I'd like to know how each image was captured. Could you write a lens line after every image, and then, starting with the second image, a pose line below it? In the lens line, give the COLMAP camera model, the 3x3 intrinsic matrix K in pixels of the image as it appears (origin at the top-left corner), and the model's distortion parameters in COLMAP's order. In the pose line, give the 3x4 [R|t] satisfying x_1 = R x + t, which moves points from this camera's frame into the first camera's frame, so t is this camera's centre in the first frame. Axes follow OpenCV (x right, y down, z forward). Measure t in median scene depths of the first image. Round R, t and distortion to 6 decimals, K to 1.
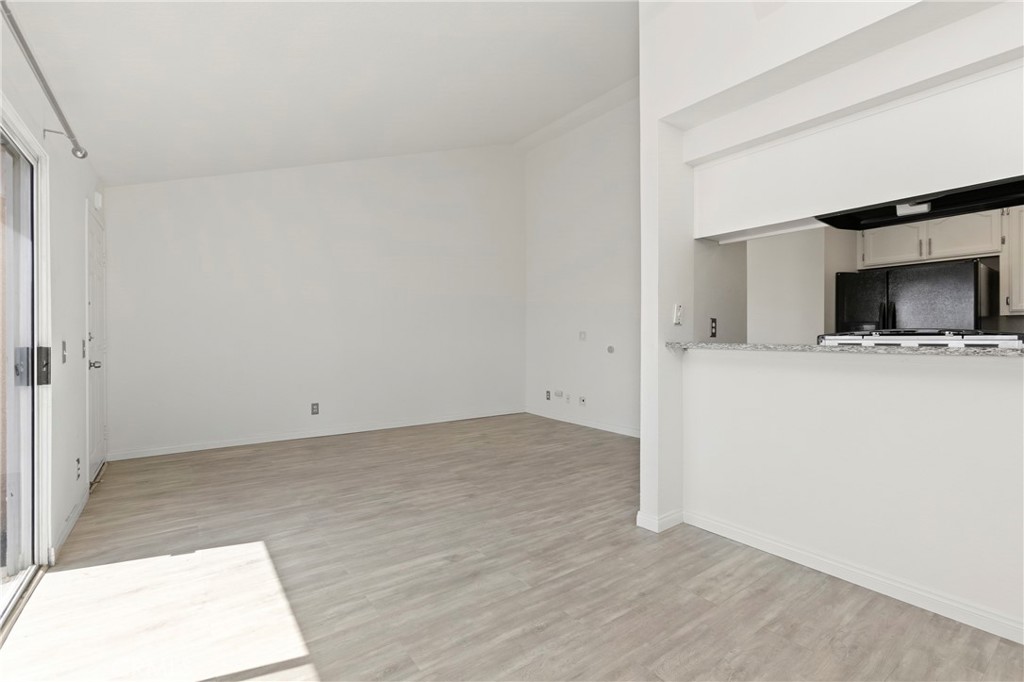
lens RADIAL K [[464.8, 0, 505.2], [0, 464.8, 334.7], [0, 0, 1]] dist [-0.018749, 0.003855]
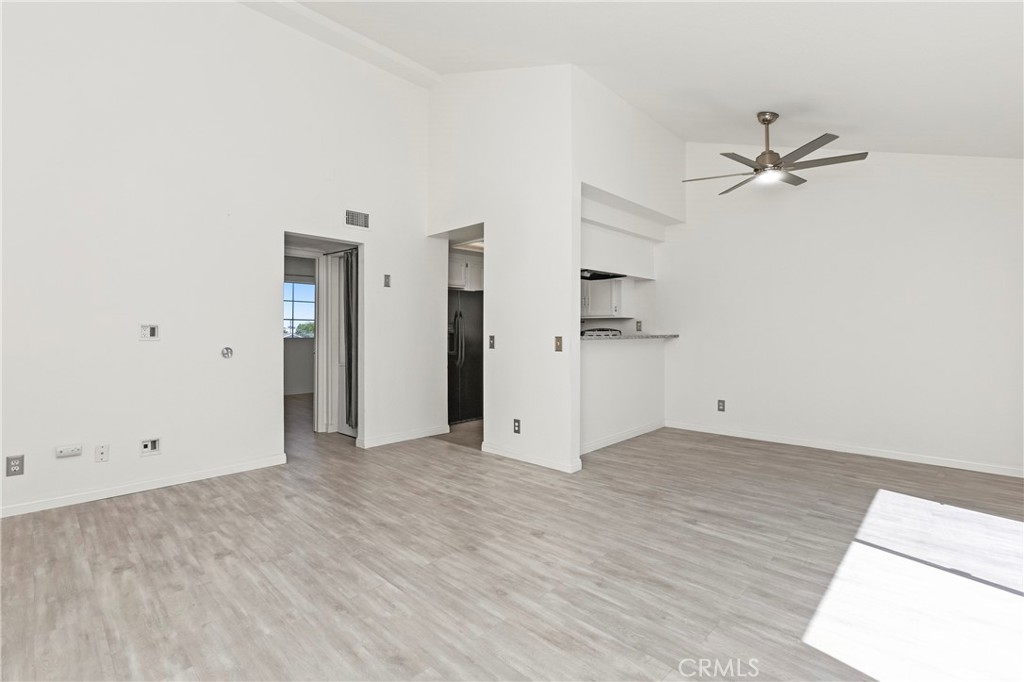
lens RADIAL K [[464.8, 0, 513.7], [0, 464.8, 338.8], [0, 0, 1]] dist [-0.018749, 0.003855]
pose [[-0.185349, -0.014523, 0.982565, -0.878318], [-0.000033, 0.999891, 0.014773, 0.001746], [-0.982673, 0.002705, -0.185329, 1.240594]]
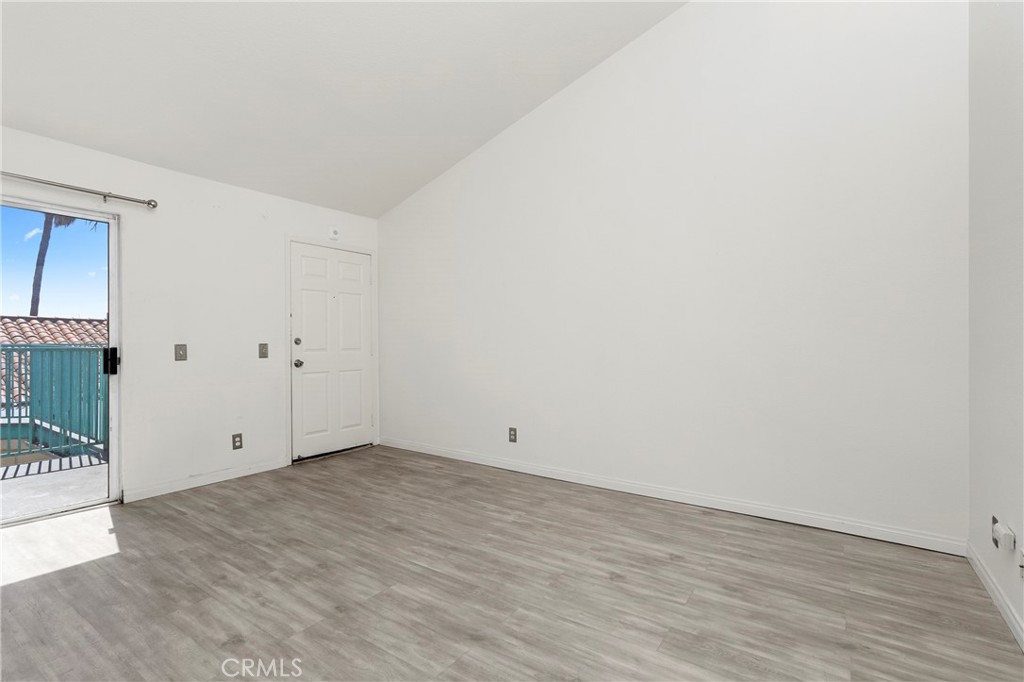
lens RADIAL K [[478.4, 0, 518.2], [0, 478.4, 334.9], [0, 0, 1]] dist [-0.003656, 0.001491]
pose [[0.351723, -0.007961, -0.936070, 0.586289], [-0.006345, 0.999921, -0.010888, -0.003698], [0.936083, 0.009768, 0.351644, 1.160441]]
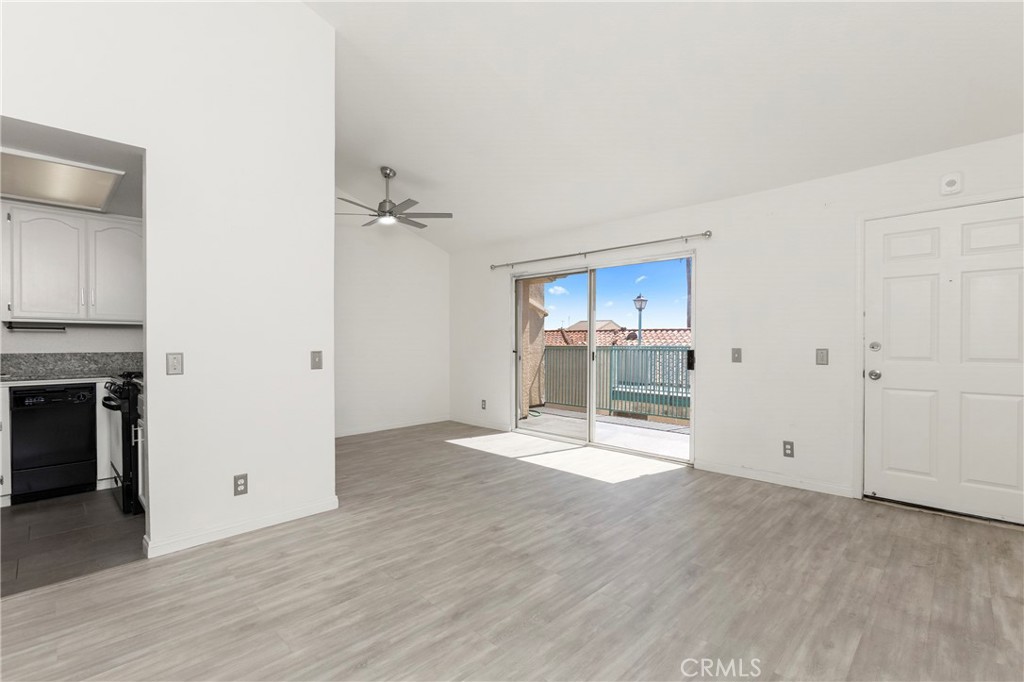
lens RADIAL K [[464.8, 0, 511.1], [0, 464.8, 348.3], [0, 0, 1]] dist [-0.018749, 0.003855]
pose [[-0.984870, 0.001298, -0.173291, 0.050803], [-0.001486, 0.999872, 0.015936, -0.007155], [0.173289, 0.015952, -0.984742, 1.943566]]
